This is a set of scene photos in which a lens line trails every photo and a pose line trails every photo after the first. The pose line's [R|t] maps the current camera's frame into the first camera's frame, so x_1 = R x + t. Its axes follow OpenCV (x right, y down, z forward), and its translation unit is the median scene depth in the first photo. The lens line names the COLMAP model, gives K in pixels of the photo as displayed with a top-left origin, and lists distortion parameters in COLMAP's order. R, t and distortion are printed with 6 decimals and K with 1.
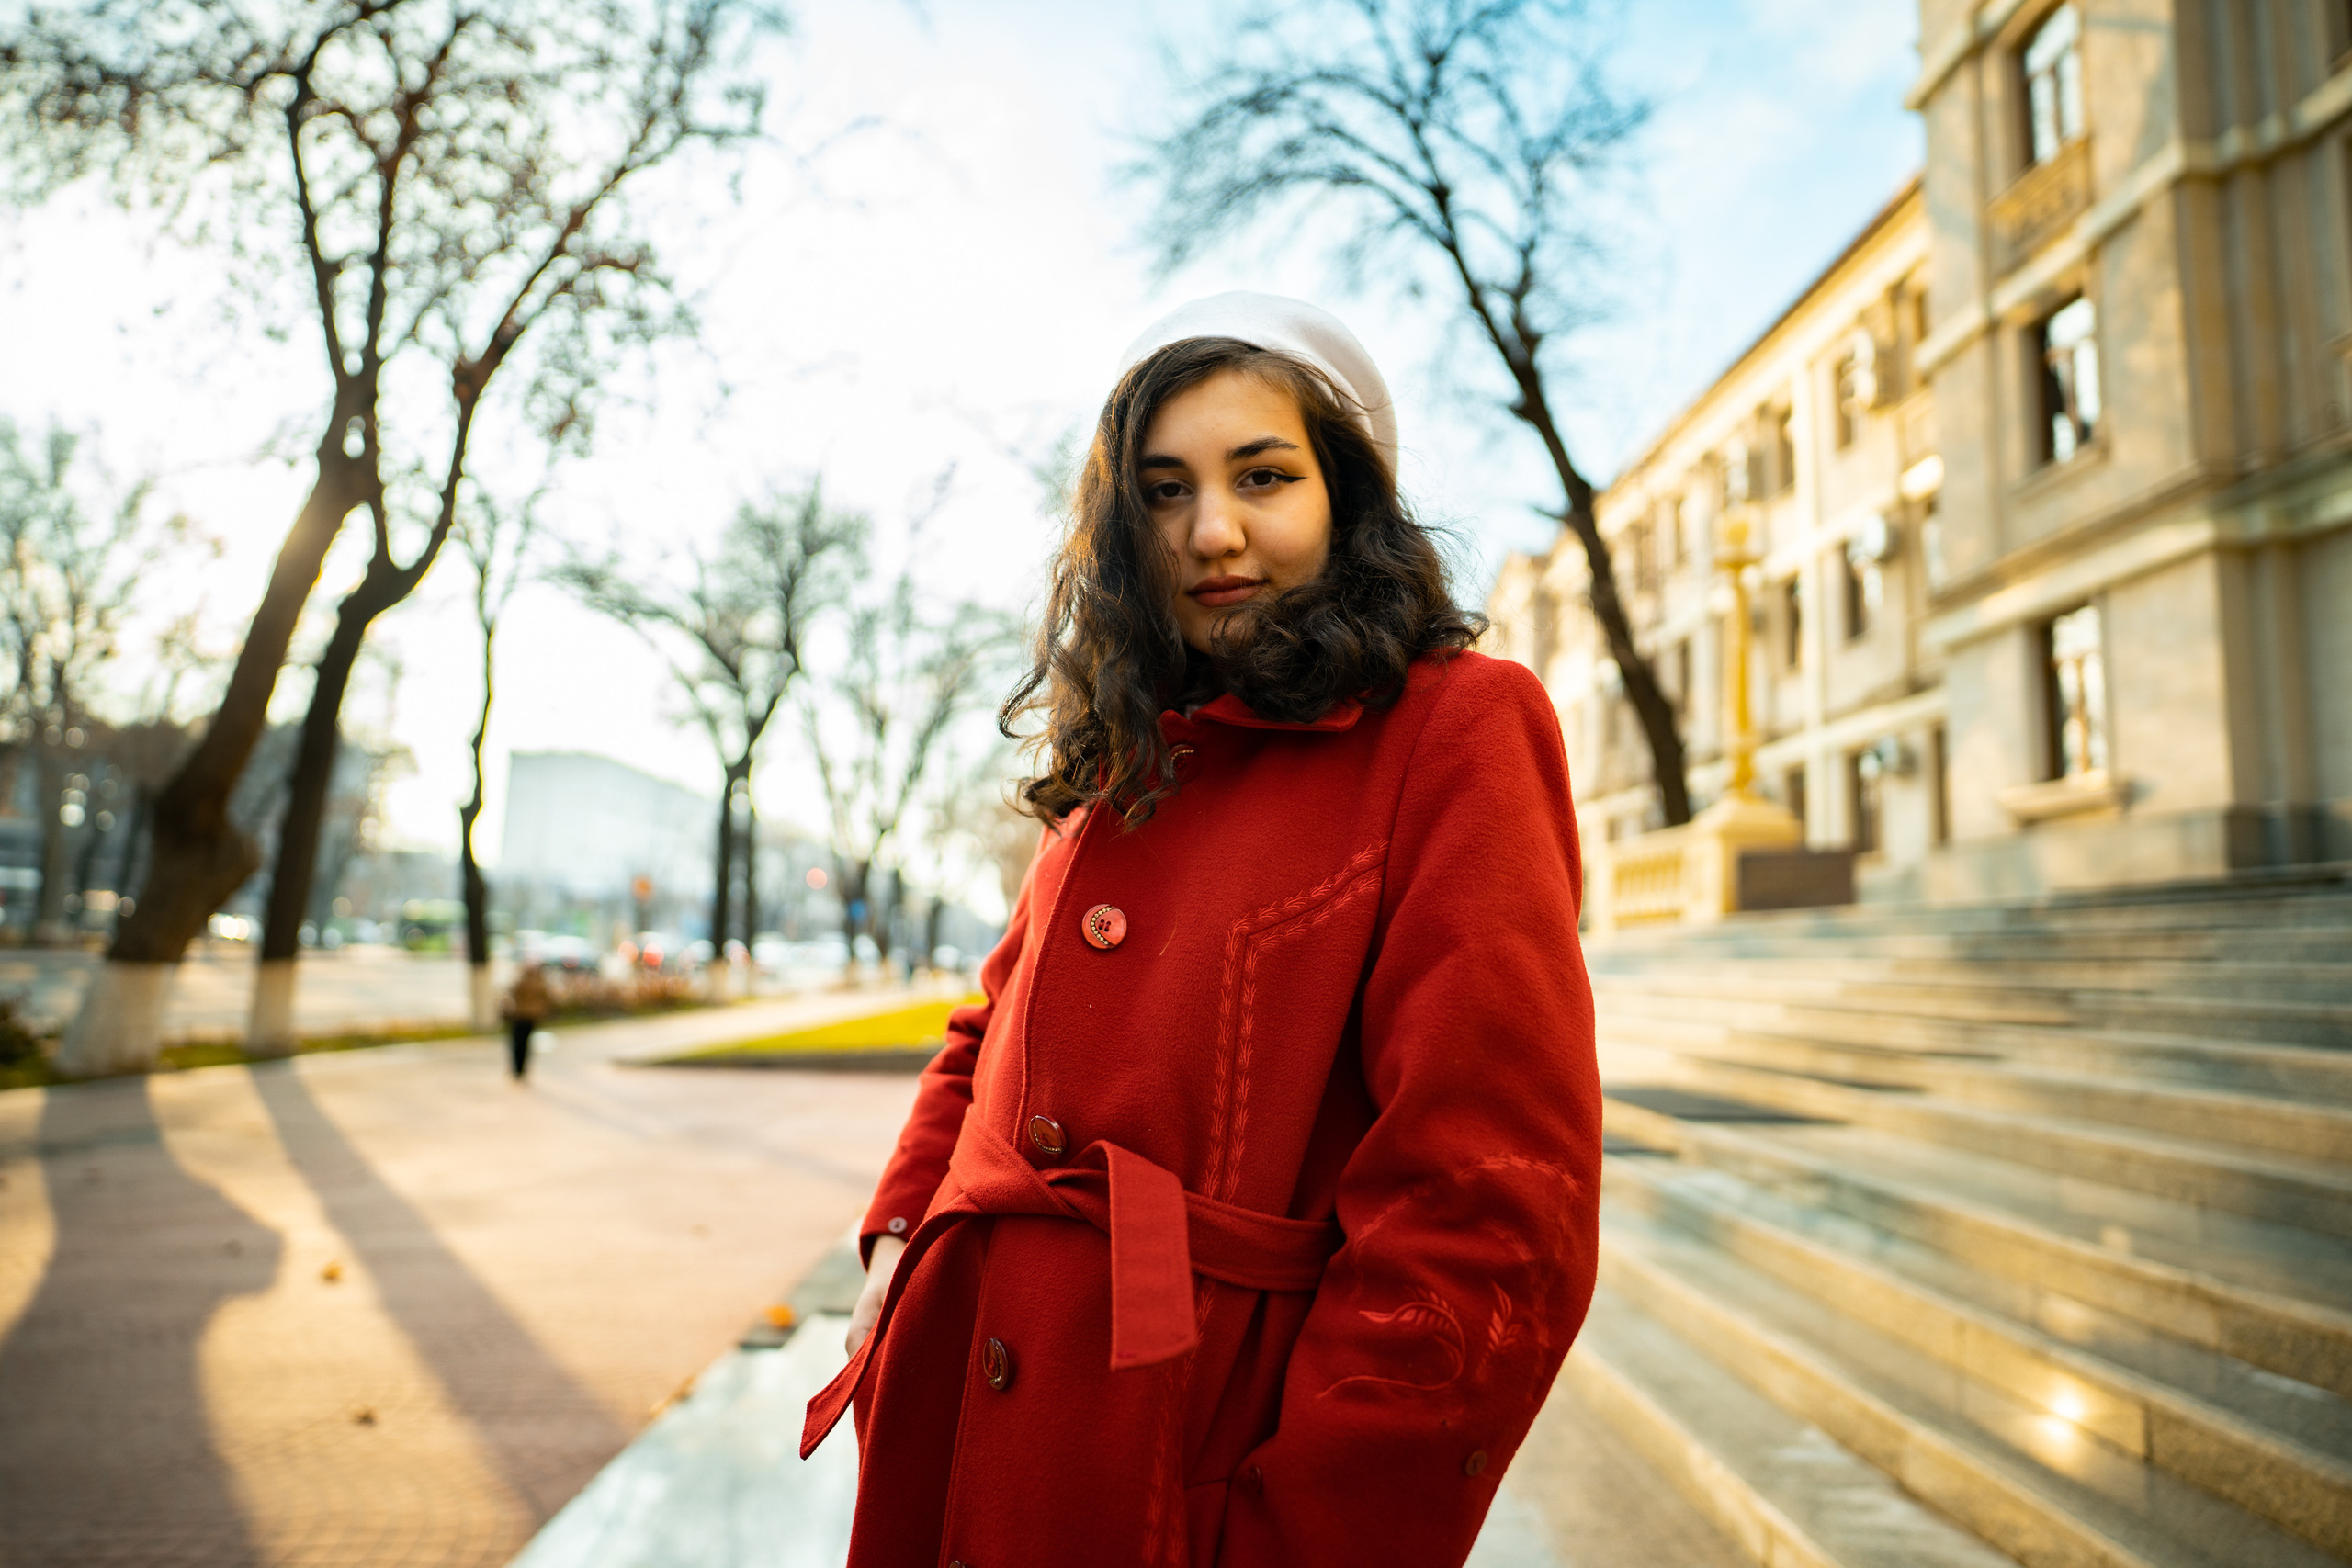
lens RADIAL K [[1327.8, 0, 1182.2], [0, 1327.8, 777.8], [0, 0, 1]] dist [-0.056008, 0.028578]
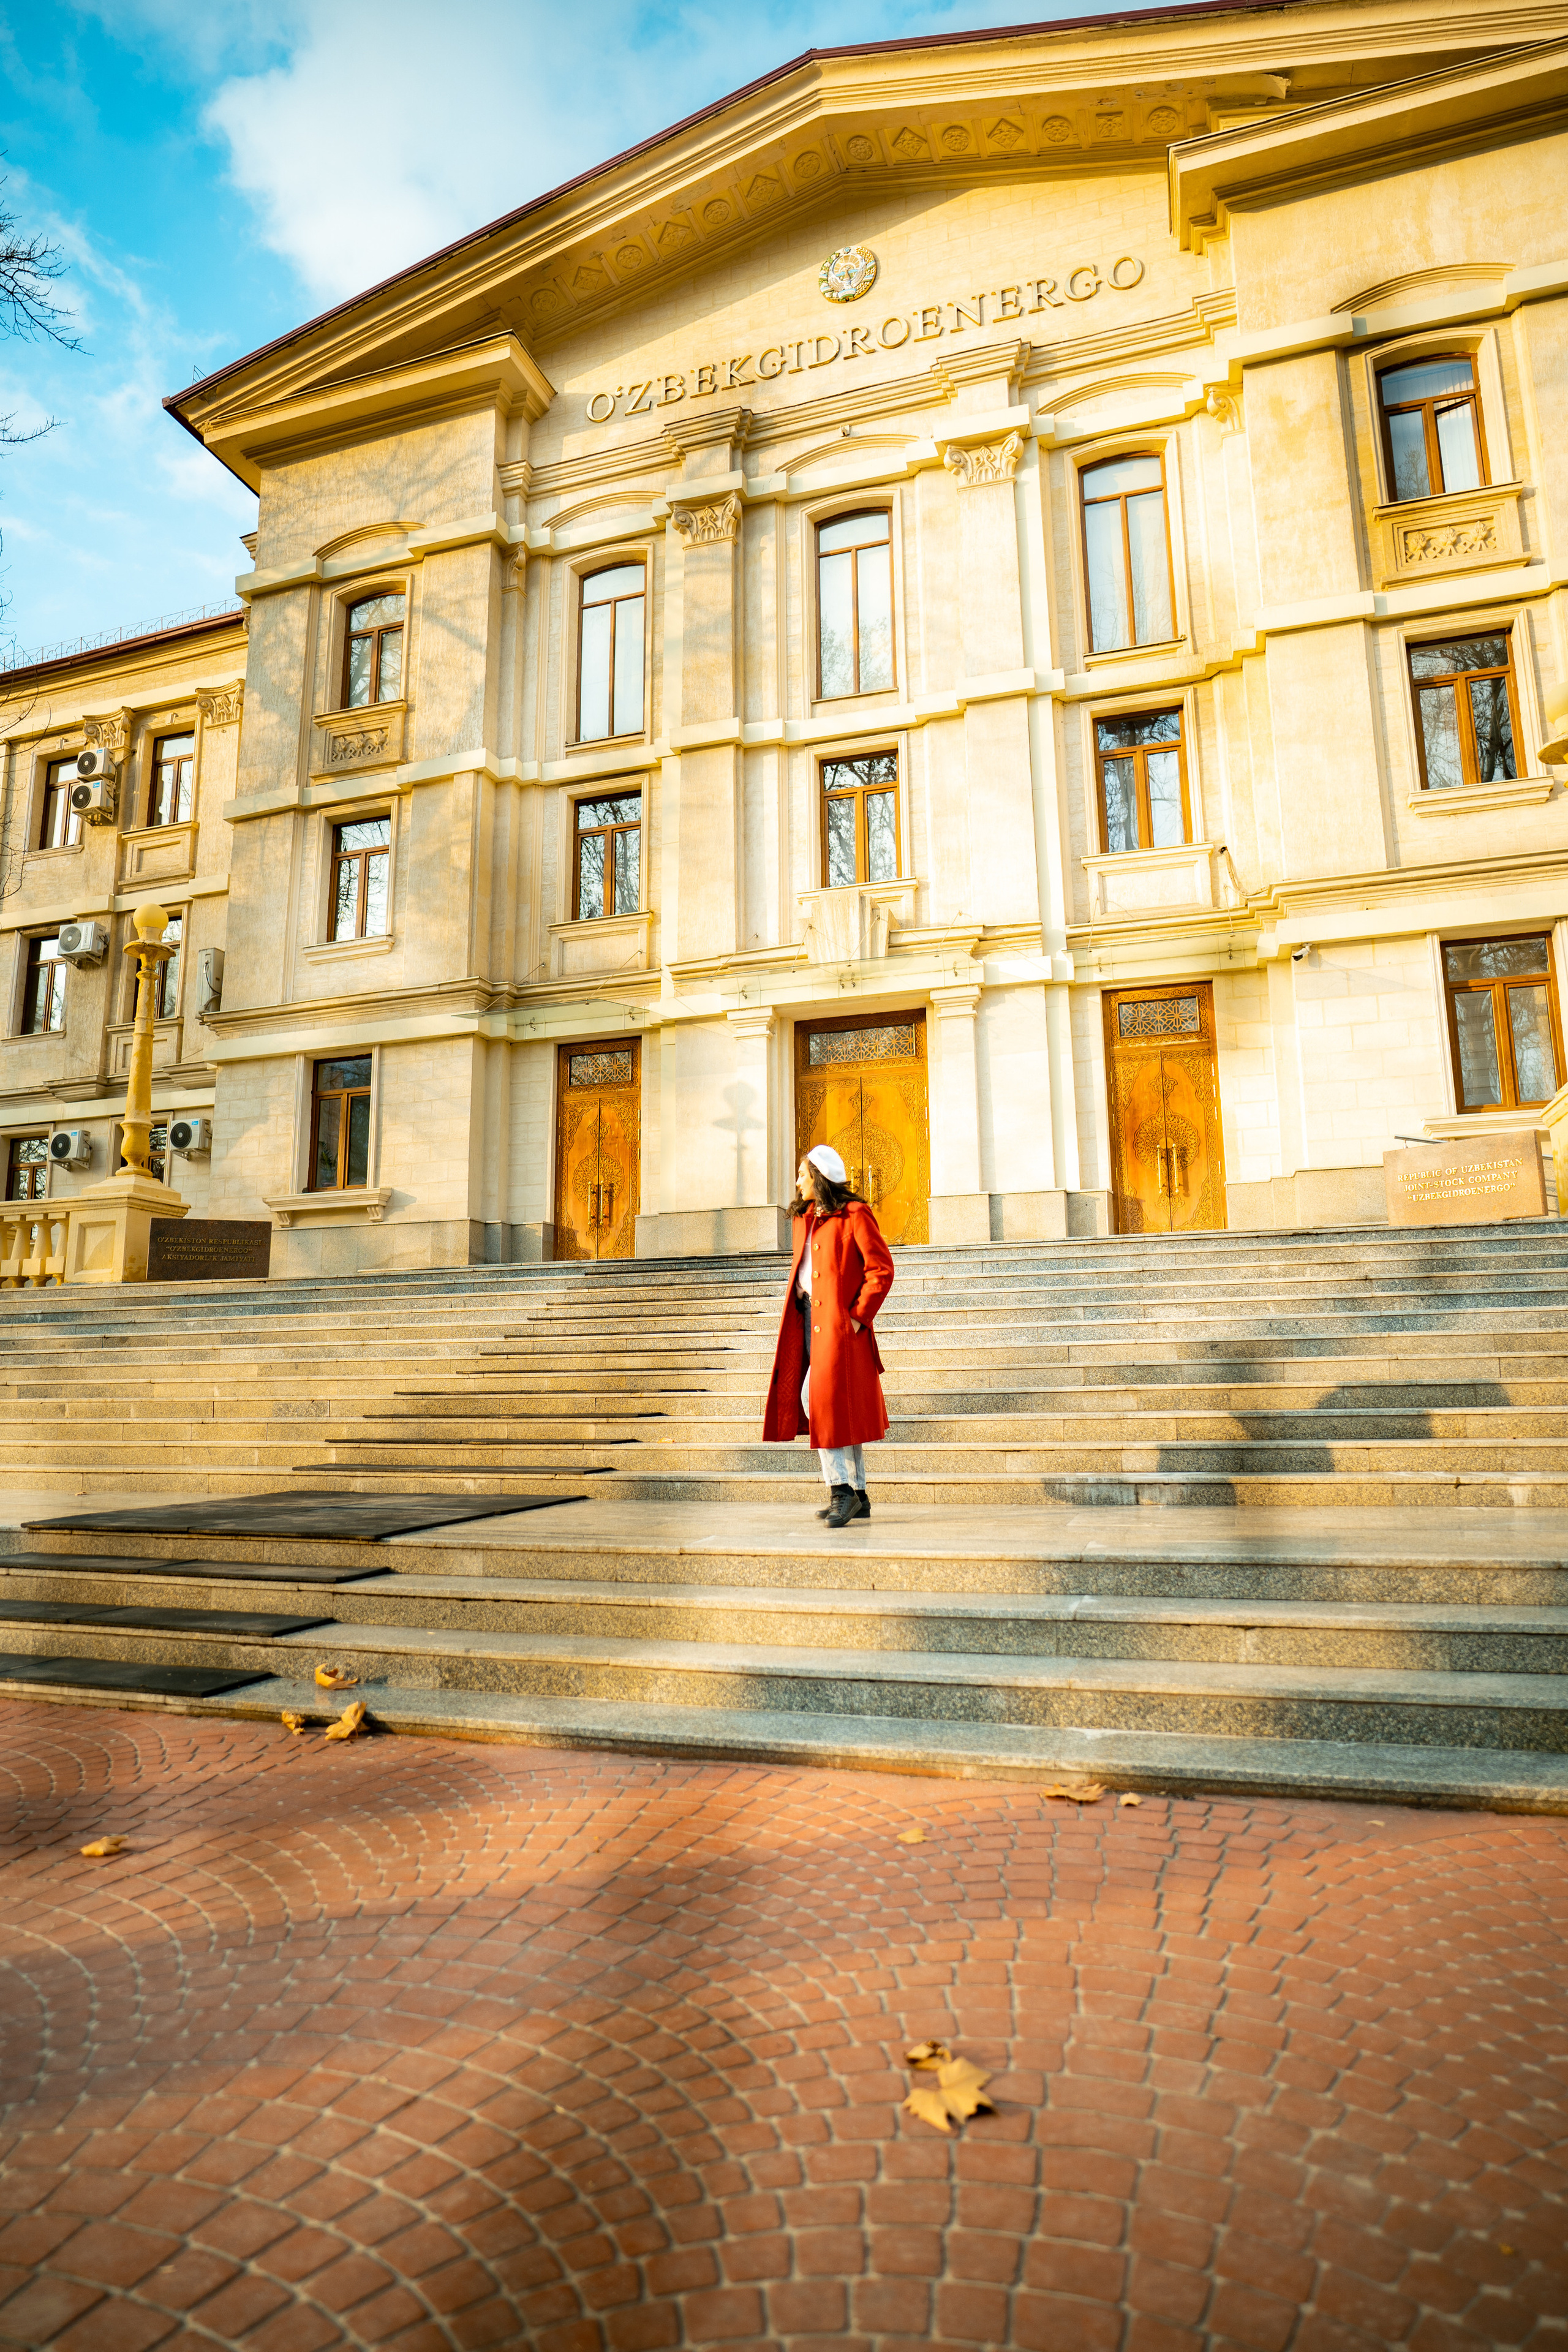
lens RADIAL K [[1328.0, 0, 785.9], [0, 1328.0, 1172.7], [0, 0, 1]] dist [-0.056008, 0.028578]
pose [[0.339565, 0.111232, 0.933982, -0.322722], [-0.102369, 0.991455, -0.080858, 0.040779], [-0.934995, -0.068155, 0.348050, 0.125139]]
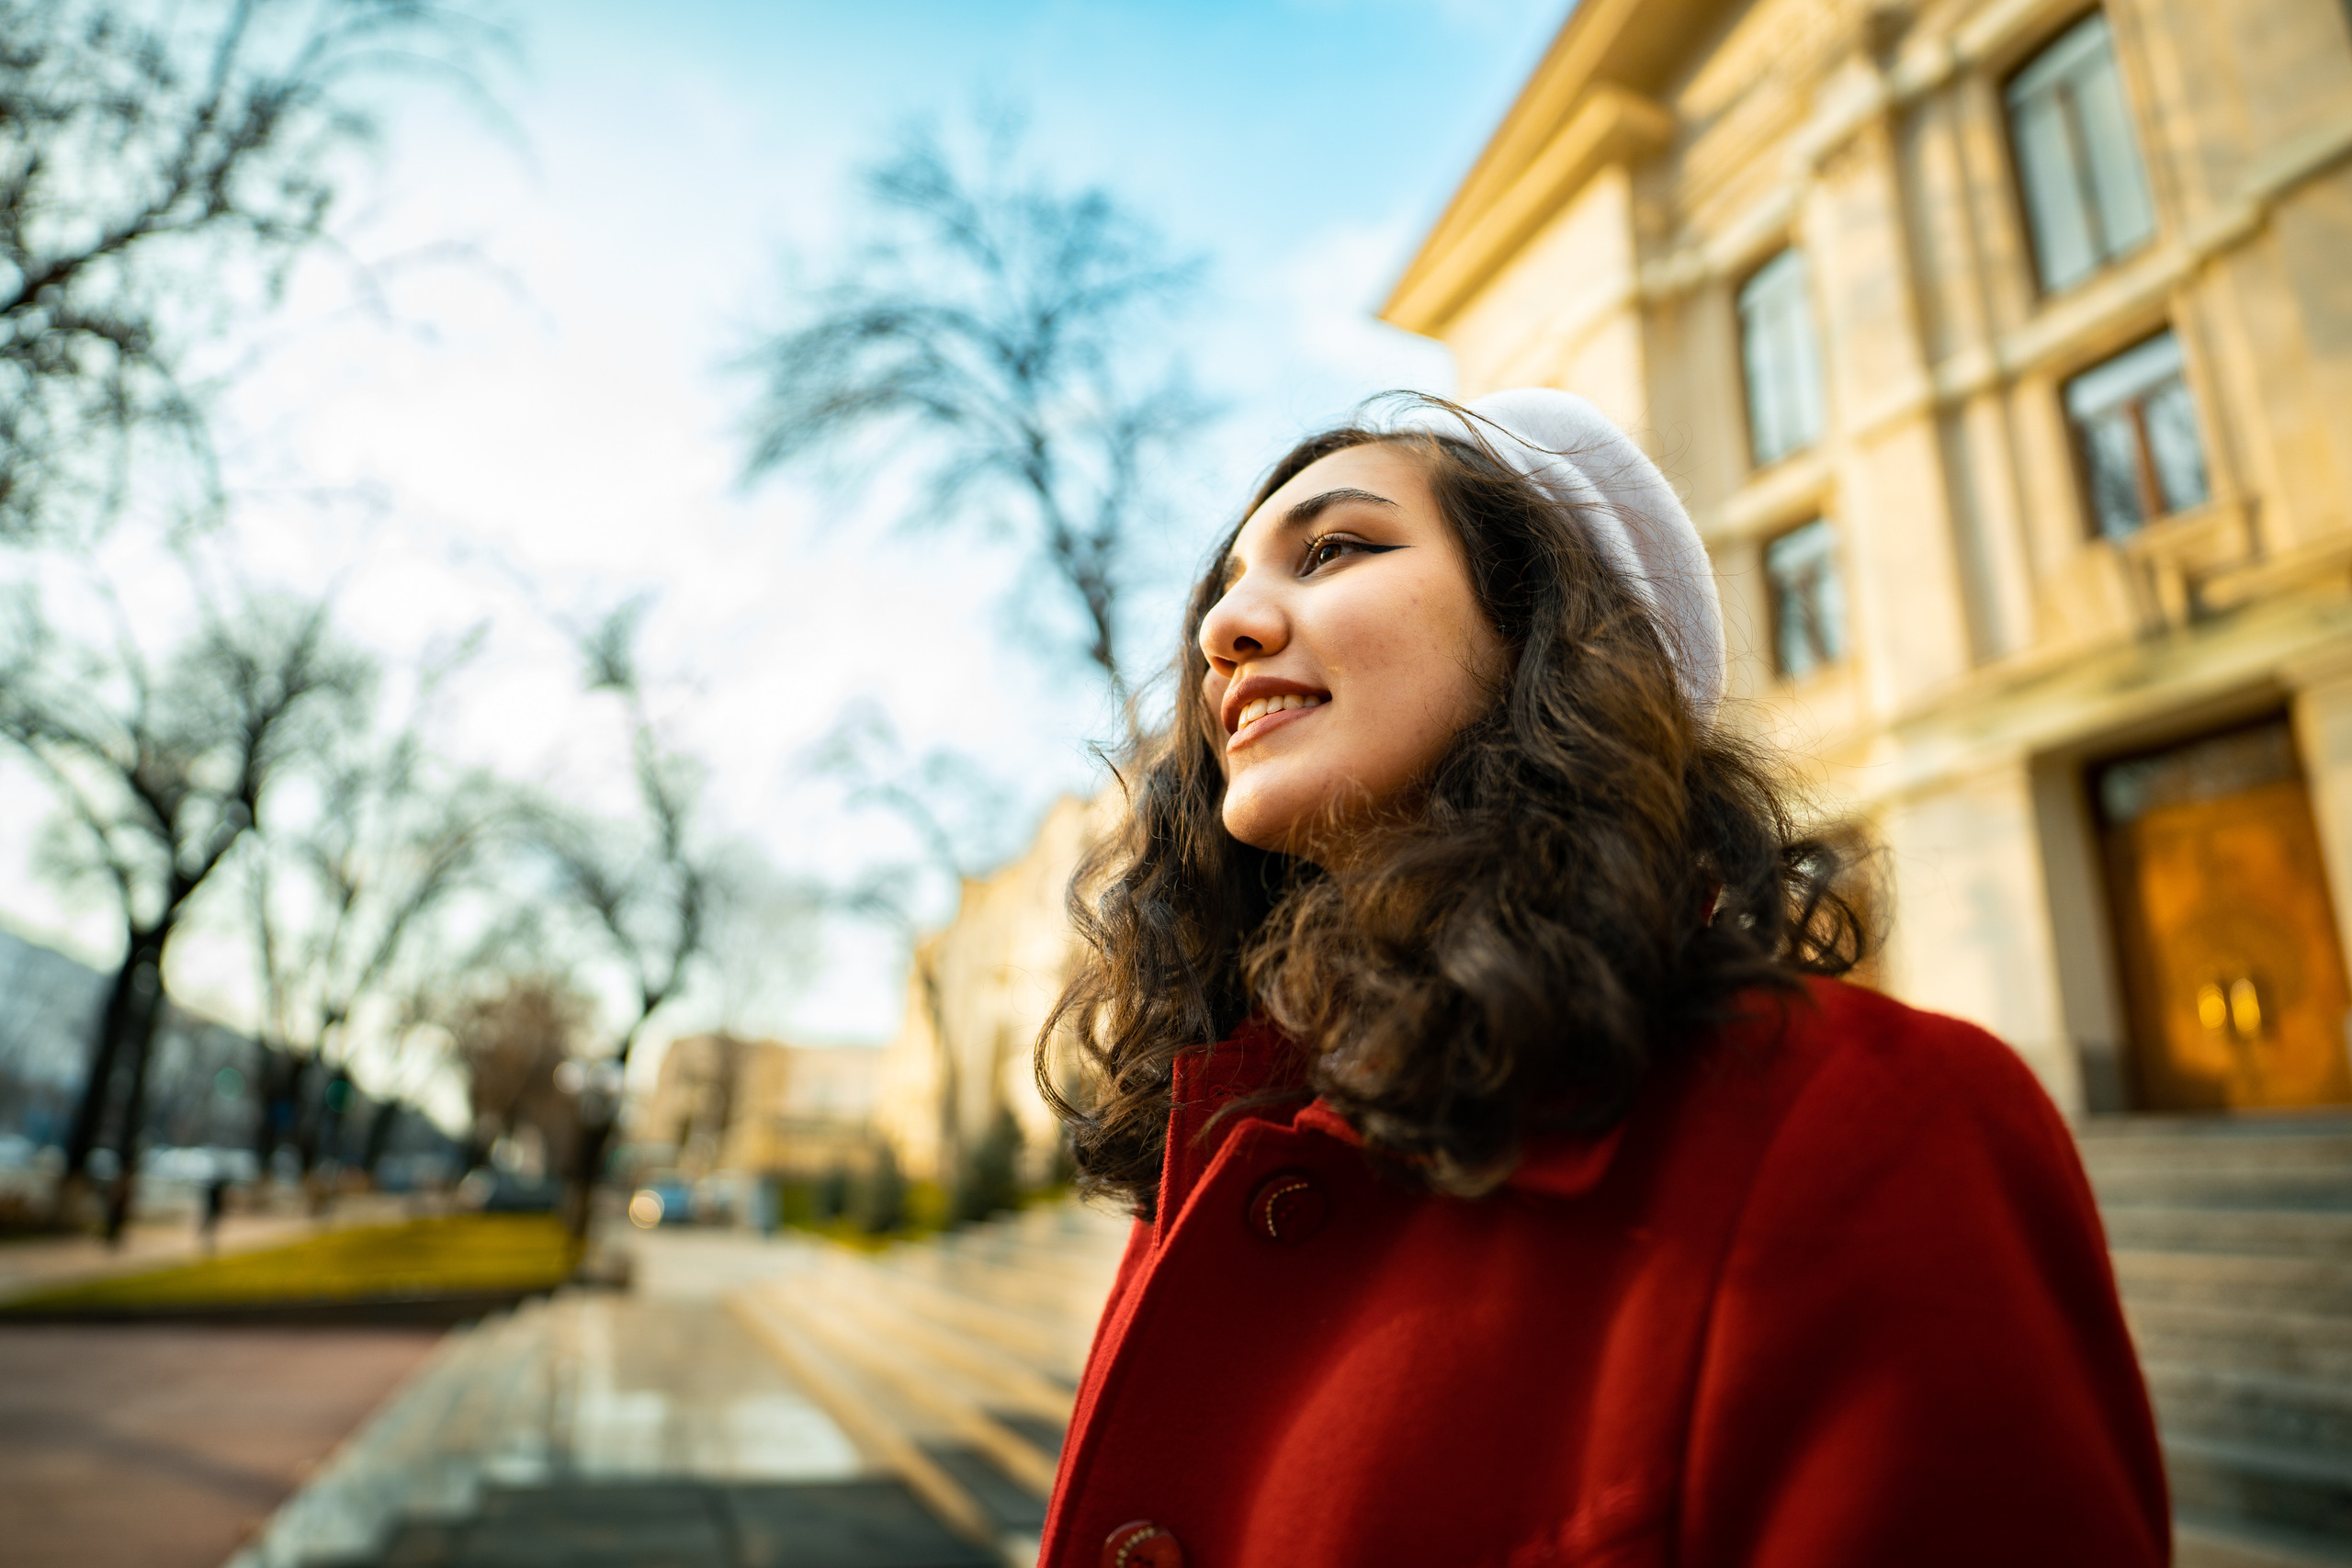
lens RADIAL K [[1327.8, 0, 1168.5], [0, 1327.8, 779.0], [0, 0, 1]] dist [-0.056008, 0.028578]
pose [[0.939705, 0.120480, 0.320062, -0.012935], [-0.066150, 0.982249, -0.175530, -0.004727], [-0.335528, 0.143775, 0.930994, 0.021571]]
